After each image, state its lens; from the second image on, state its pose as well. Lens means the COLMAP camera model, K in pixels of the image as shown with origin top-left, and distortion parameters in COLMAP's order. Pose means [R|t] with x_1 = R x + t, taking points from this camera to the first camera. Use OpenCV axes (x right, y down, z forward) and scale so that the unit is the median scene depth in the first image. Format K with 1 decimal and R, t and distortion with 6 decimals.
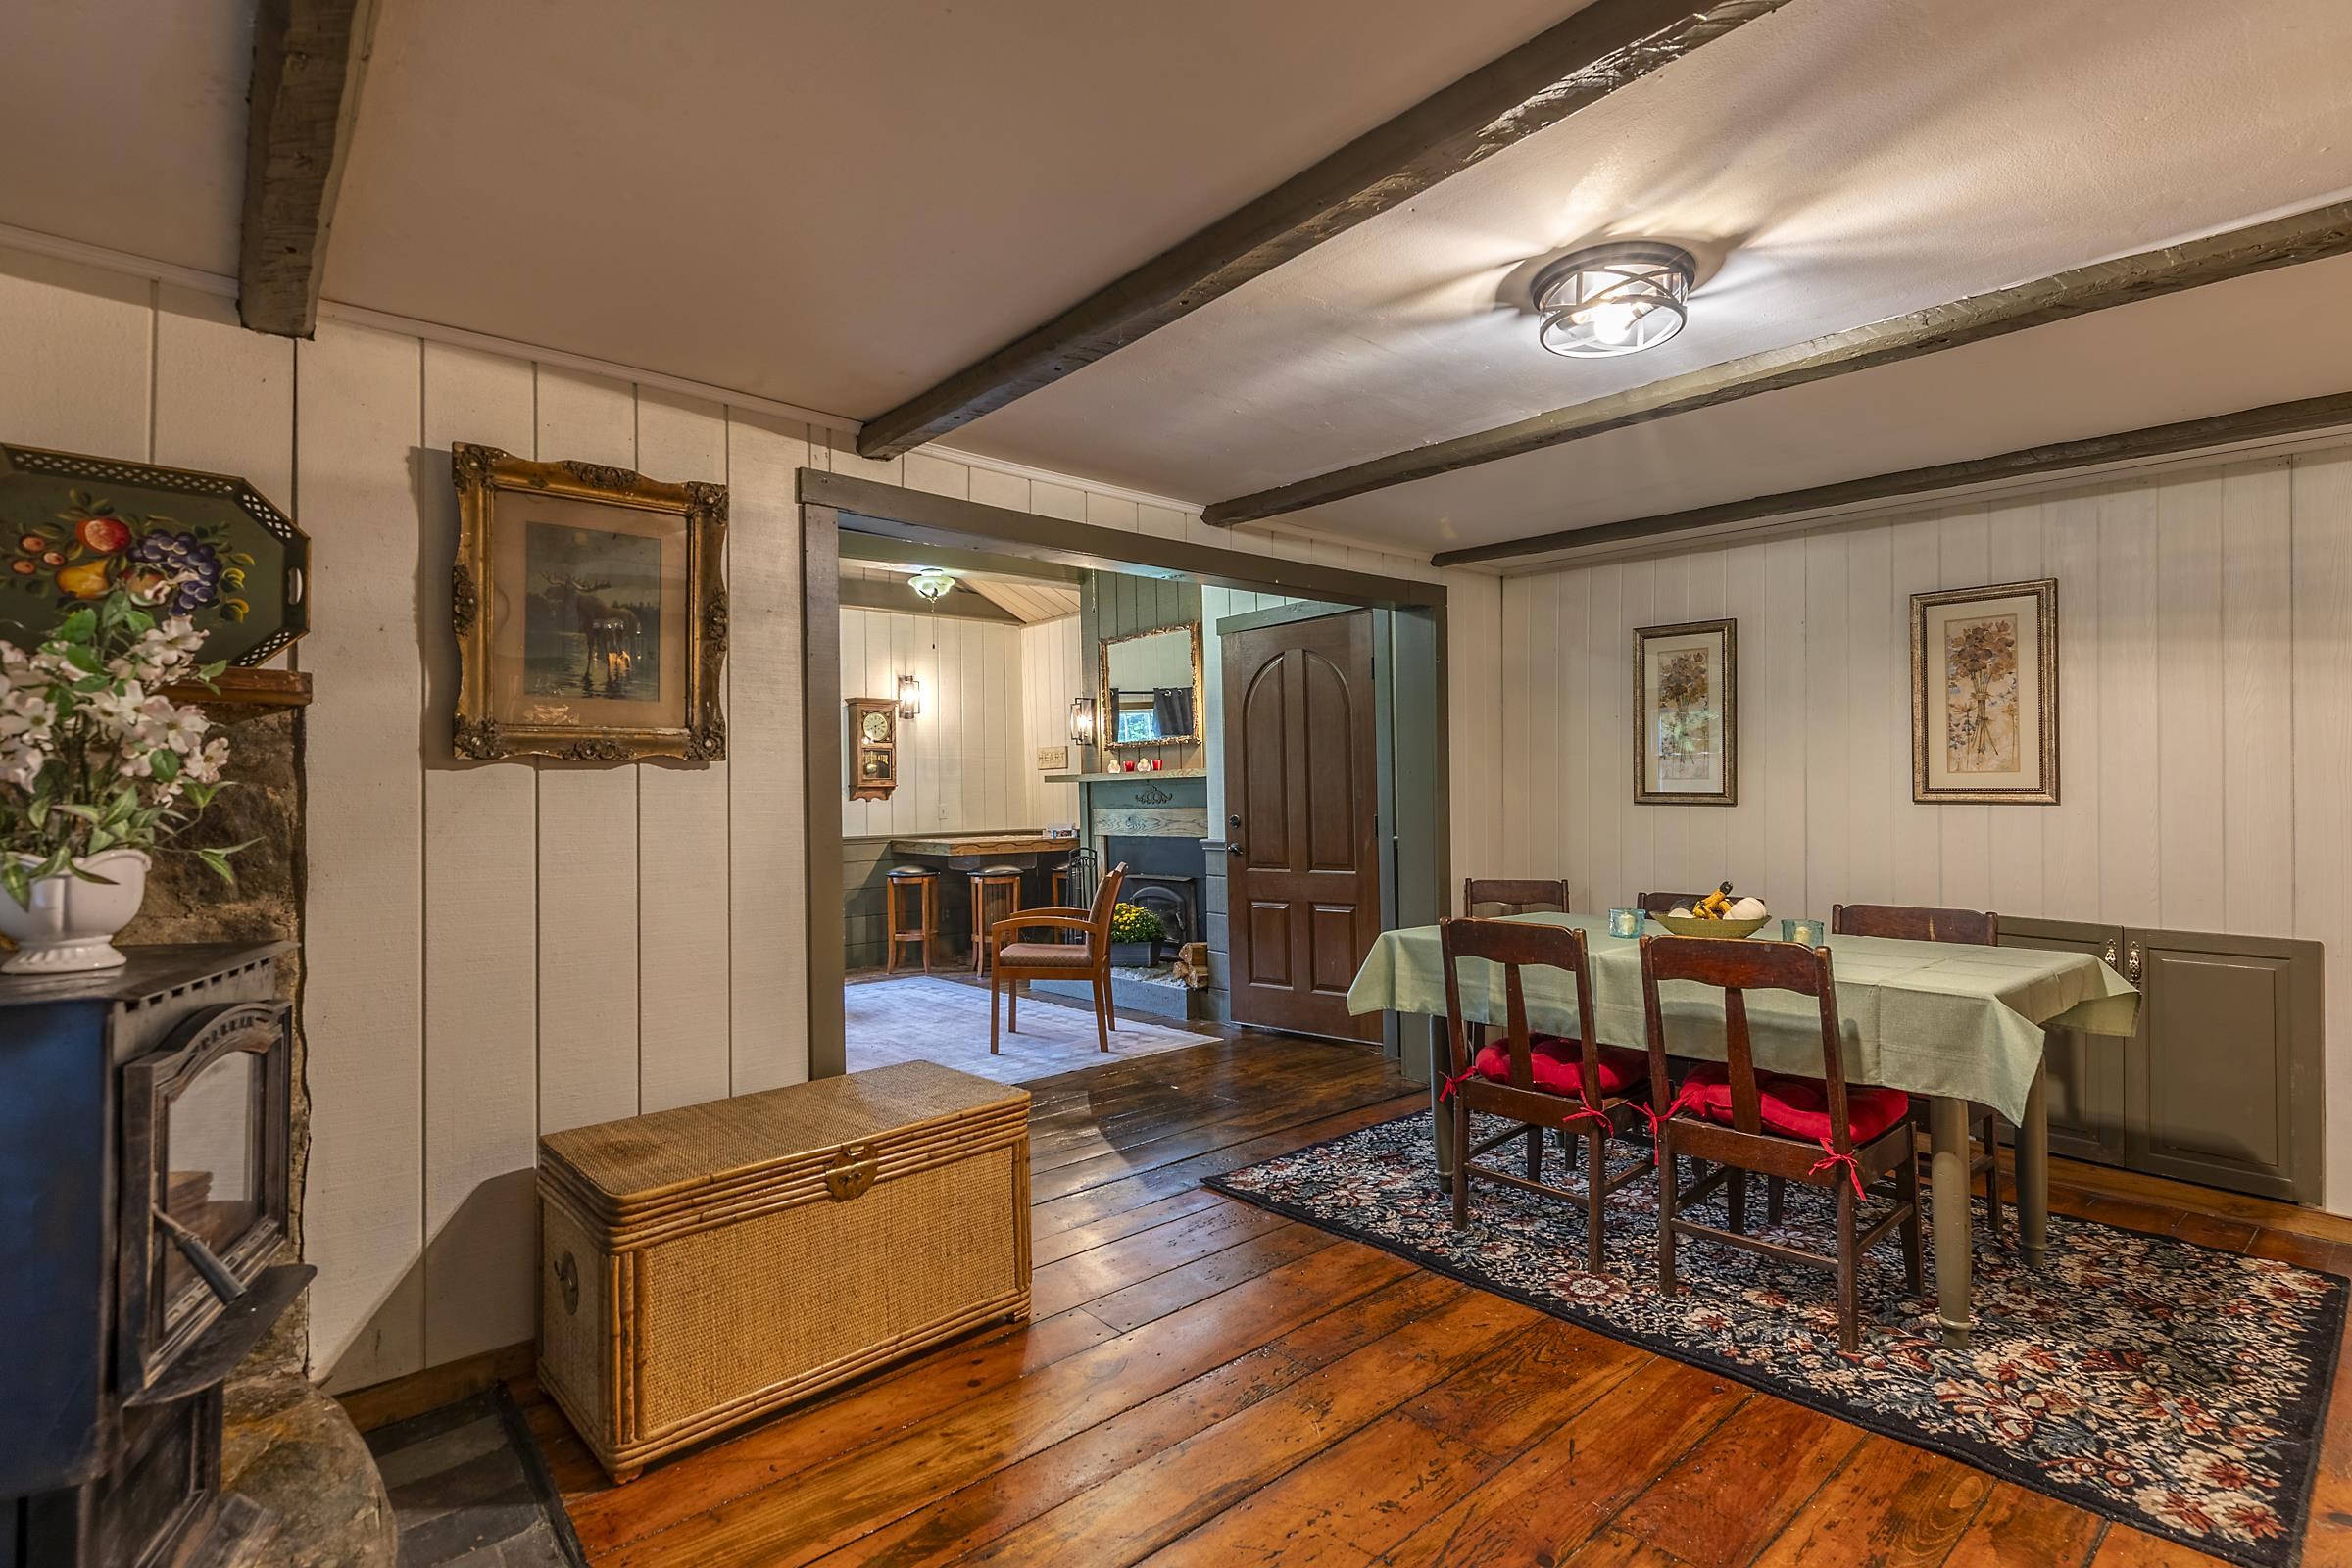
lens RADIAL K [[1077.5, 0, 1184.3], [0, 1077.5, 781.6], [0, 0, 1]] dist [0.005353, -0.000212]
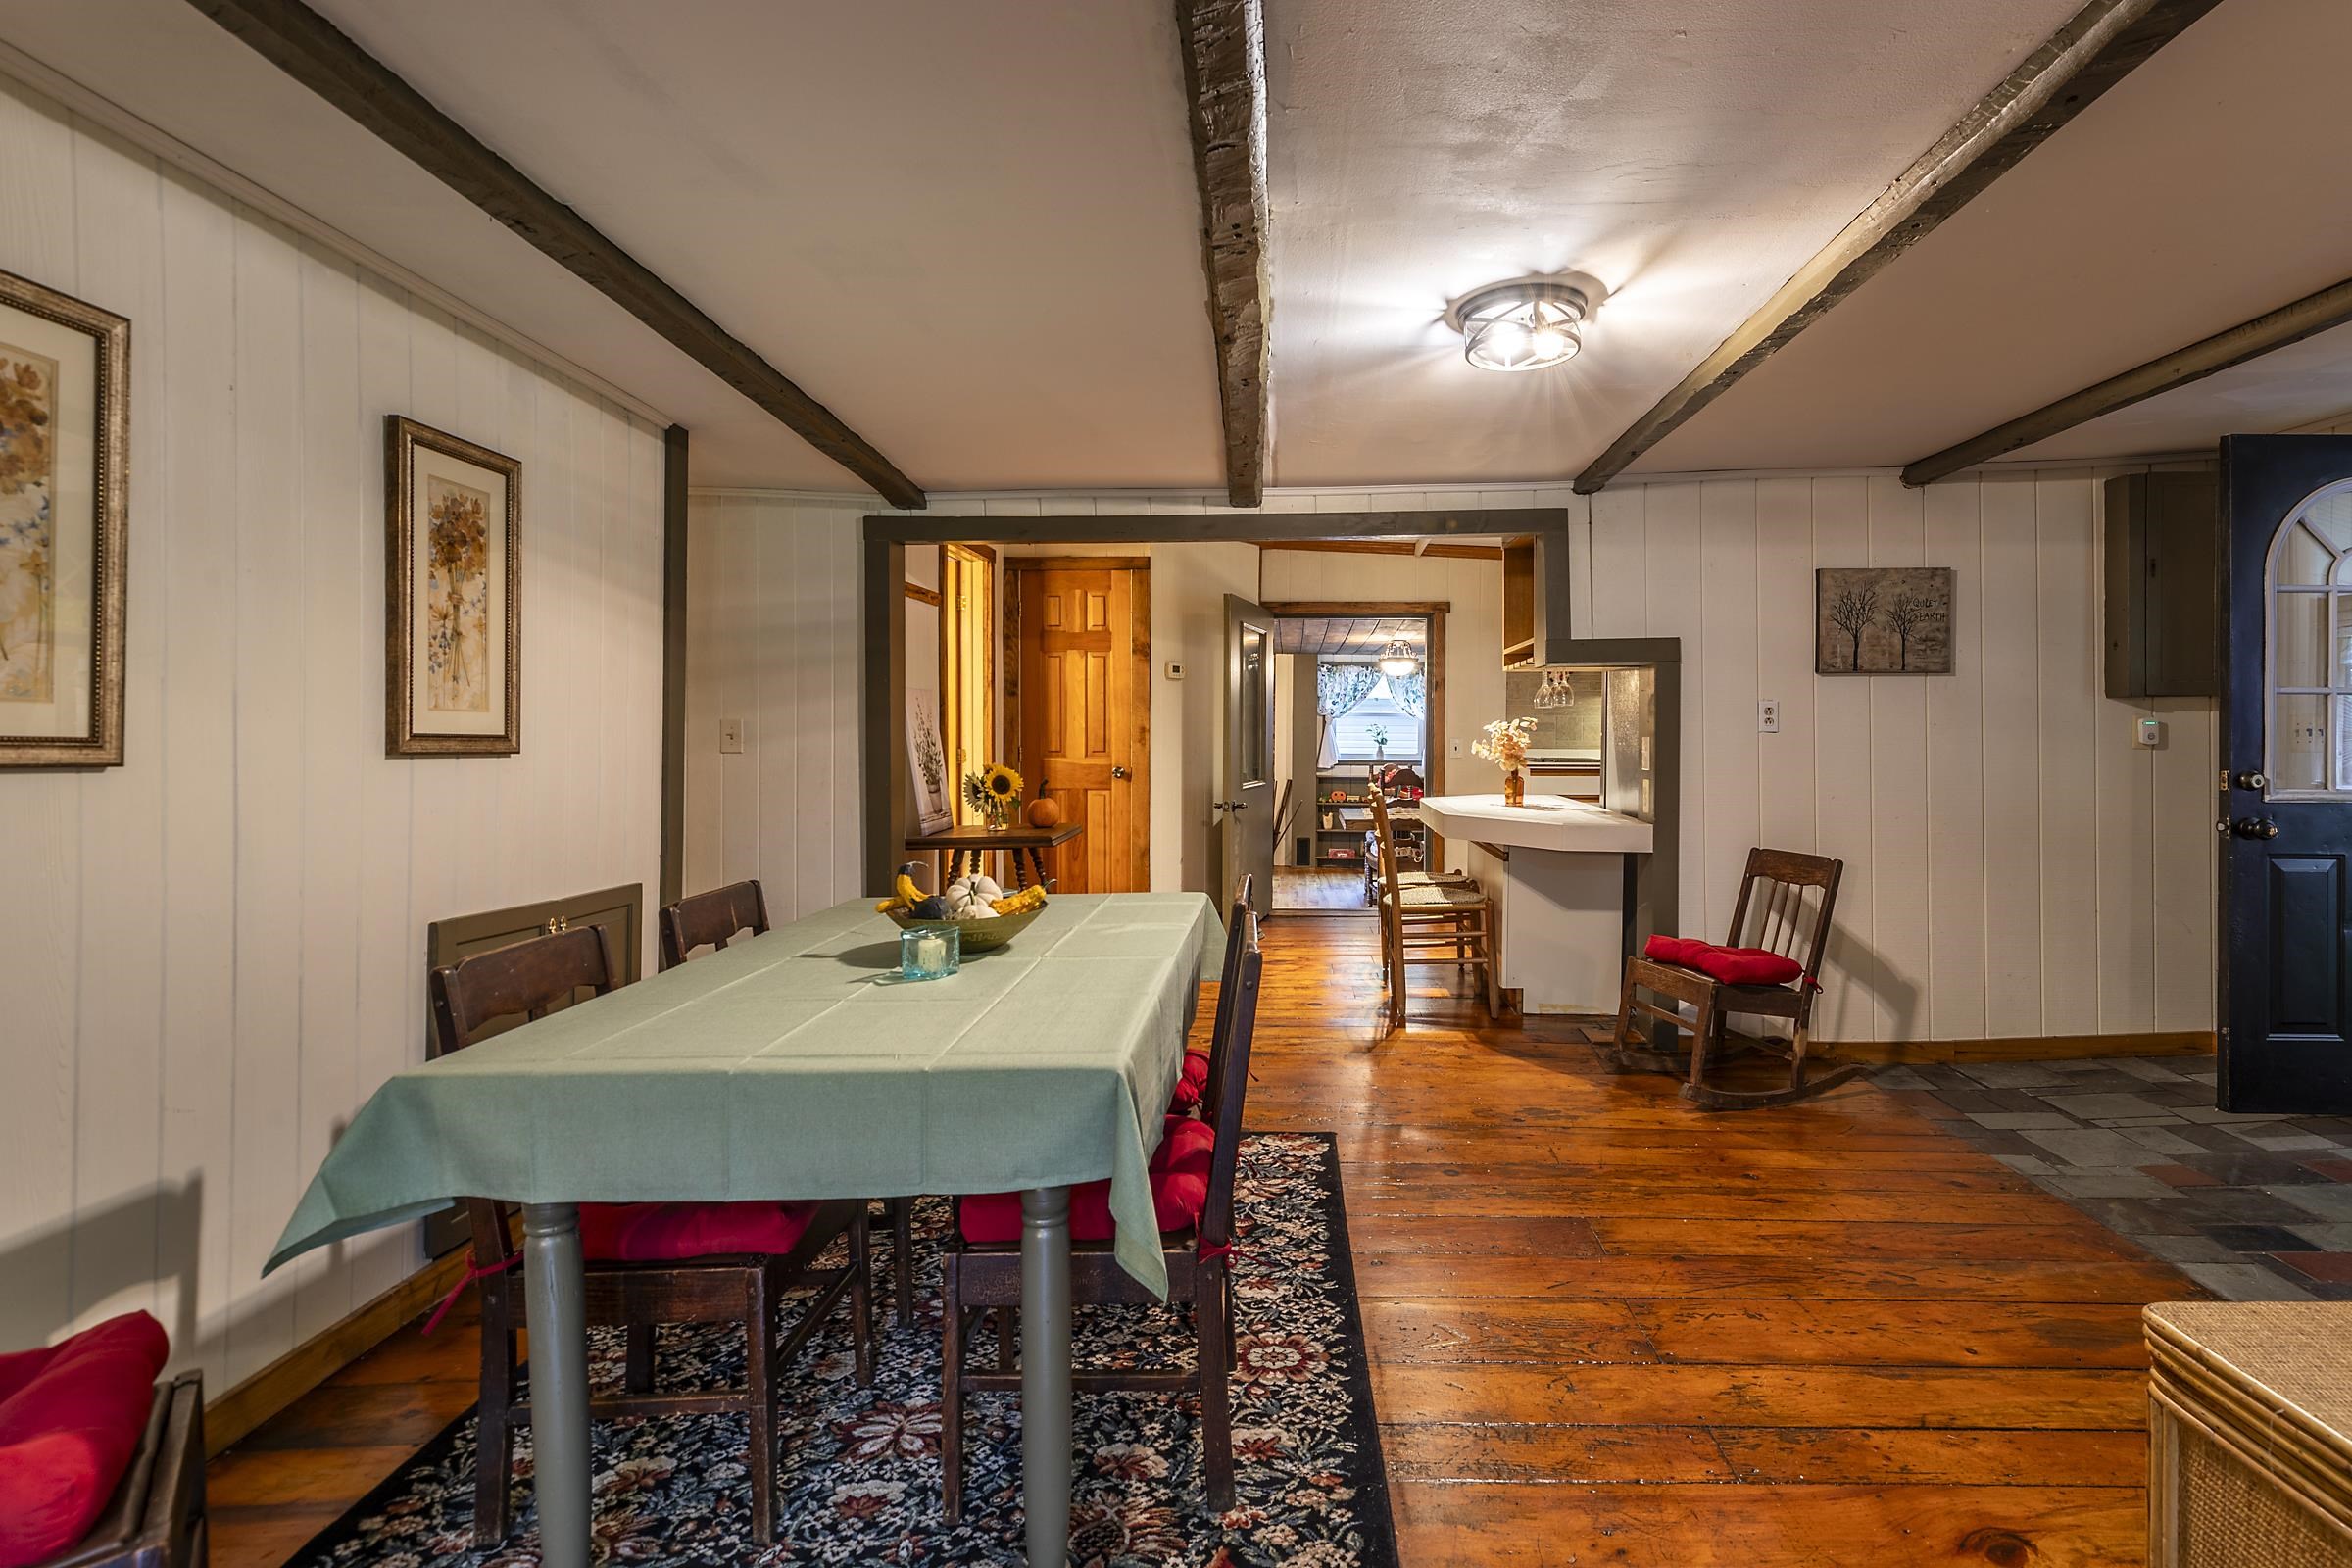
lens RADIAL K [[1175.7, 0, 1283.0], [0, 1175.7, 740.0], [0, 0, 1]] dist [0.009685, -0.000252]
pose [[-0.759117, 0.010461, 0.650871, -0.150073], [0.000993, 0.999888, -0.014912, 0.022528], [-0.650954, -0.010673, -0.759042, 1.265495]]
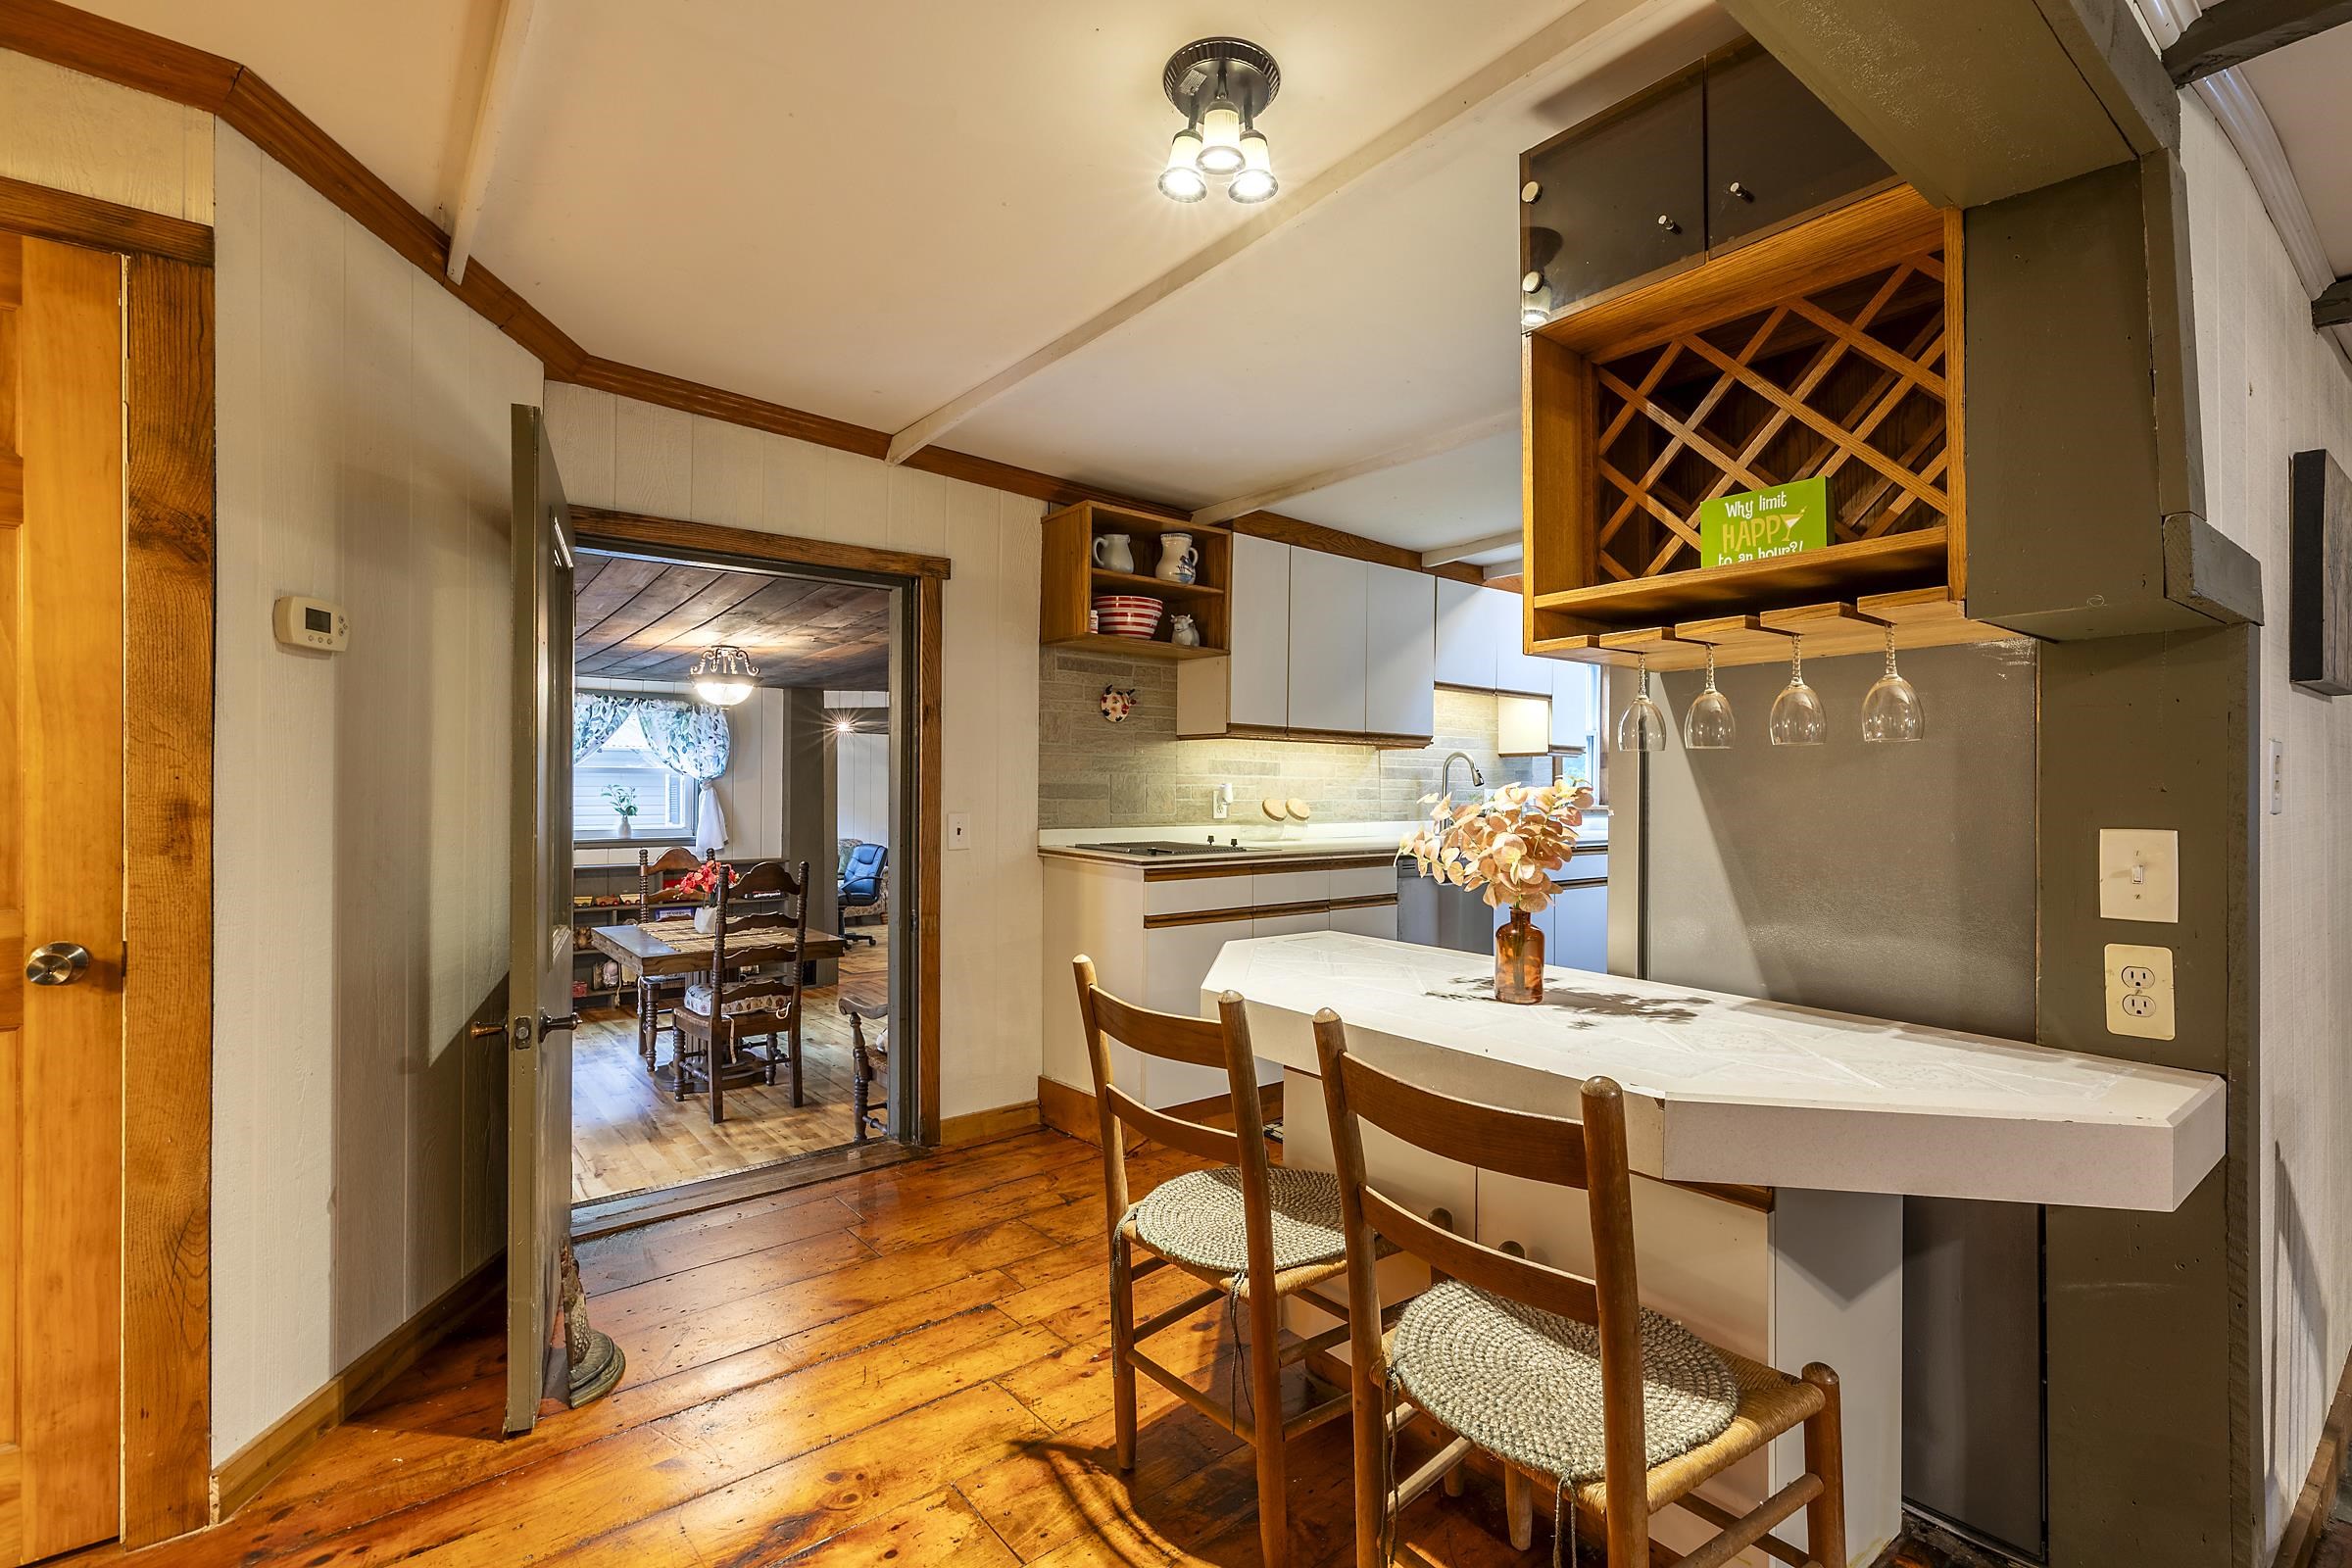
lens RADIAL K [[1077.5, 0, 1188.6], [0, 1077.5, 785.9], [0, 0, 1]] dist [0.005353, -0.000212]
pose [[-0.998964, 0.020013, 0.040879, 0.801253], [0.019240, 0.999630, -0.019226, -0.016397], [-0.041249, -0.018419, -0.998979, 0.427067]]
